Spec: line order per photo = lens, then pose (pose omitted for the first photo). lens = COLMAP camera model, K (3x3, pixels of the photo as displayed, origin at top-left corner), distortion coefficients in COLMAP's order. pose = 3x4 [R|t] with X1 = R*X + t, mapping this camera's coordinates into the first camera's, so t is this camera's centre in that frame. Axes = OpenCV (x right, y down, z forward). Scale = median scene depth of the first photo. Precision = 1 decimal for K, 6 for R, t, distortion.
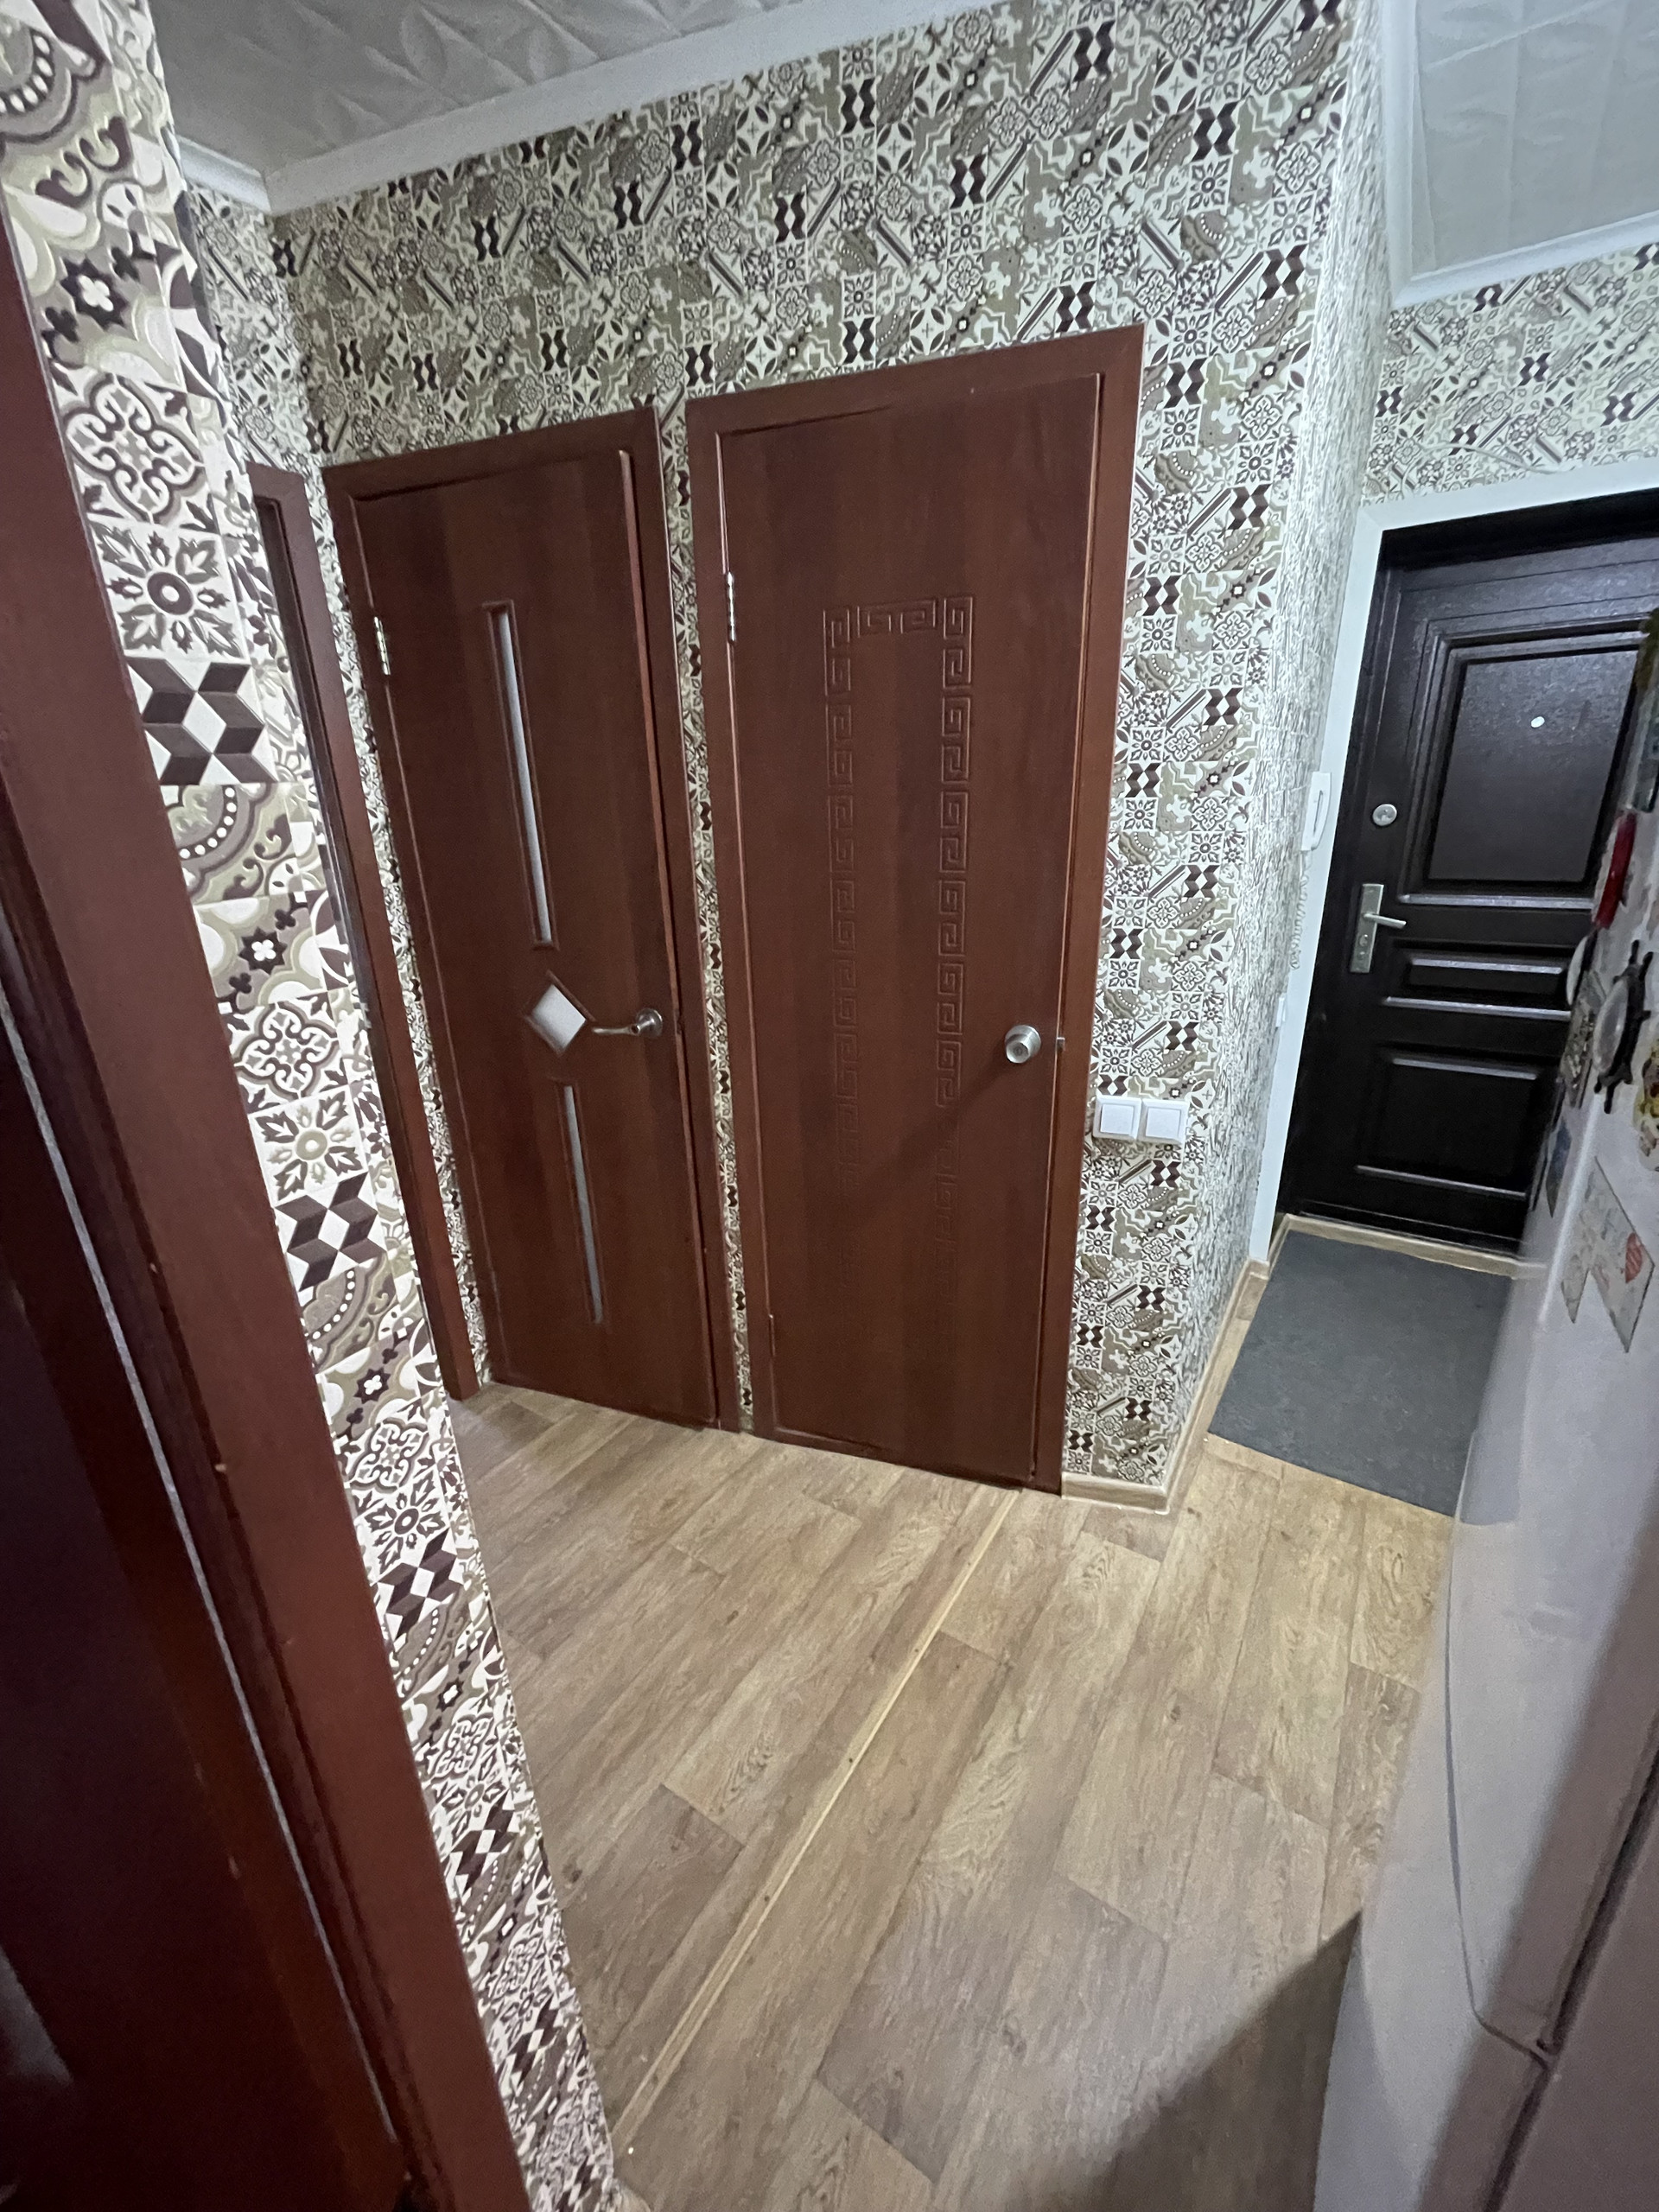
lens RADIAL K [[894.8, 0, 836.0], [0, 894.8, 1093.2], [0, 0, 1]] dist [-0.000850, -0.000199]
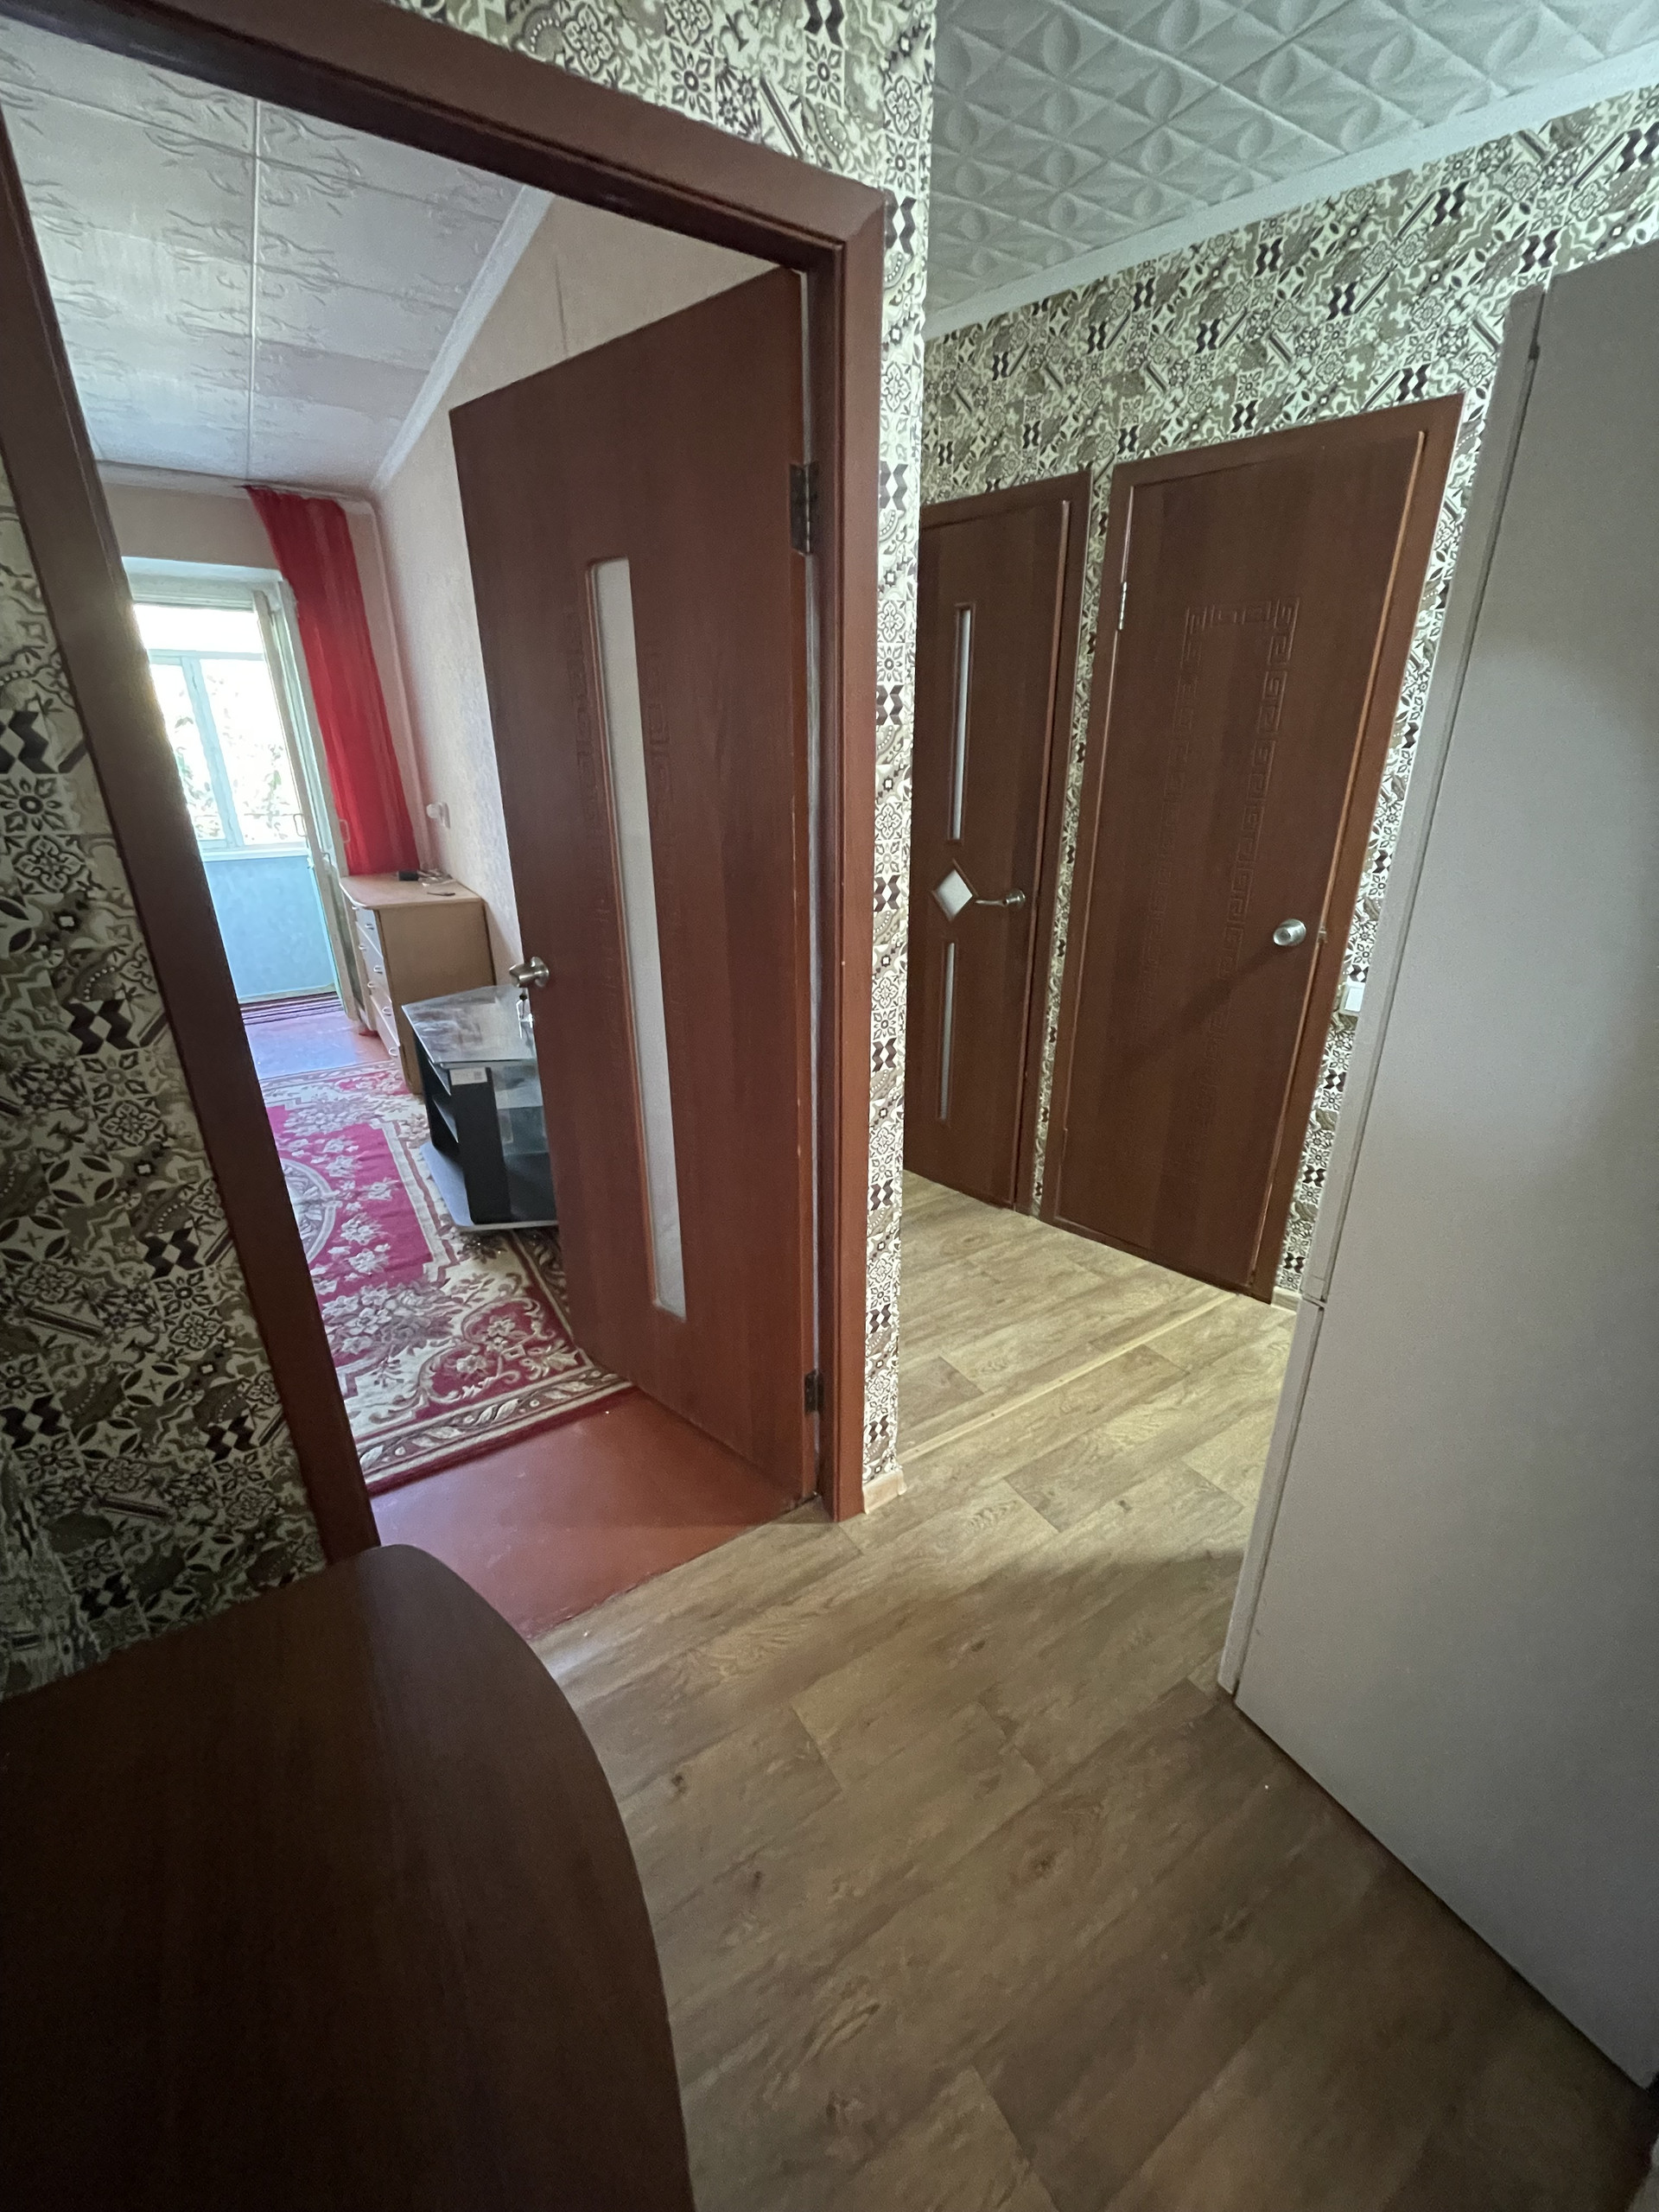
lens RADIAL K [[884.0, 0, 823.2], [0, 884.0, 1086.1], [0, 0, 1]] dist [0.002146, 0.000801]
pose [[0.905869, 0.177254, -0.384684, 0.148384], [-0.157578, 0.984066, 0.082366, 0.199949], [0.393154, -0.013995, 0.919366, -0.576243]]
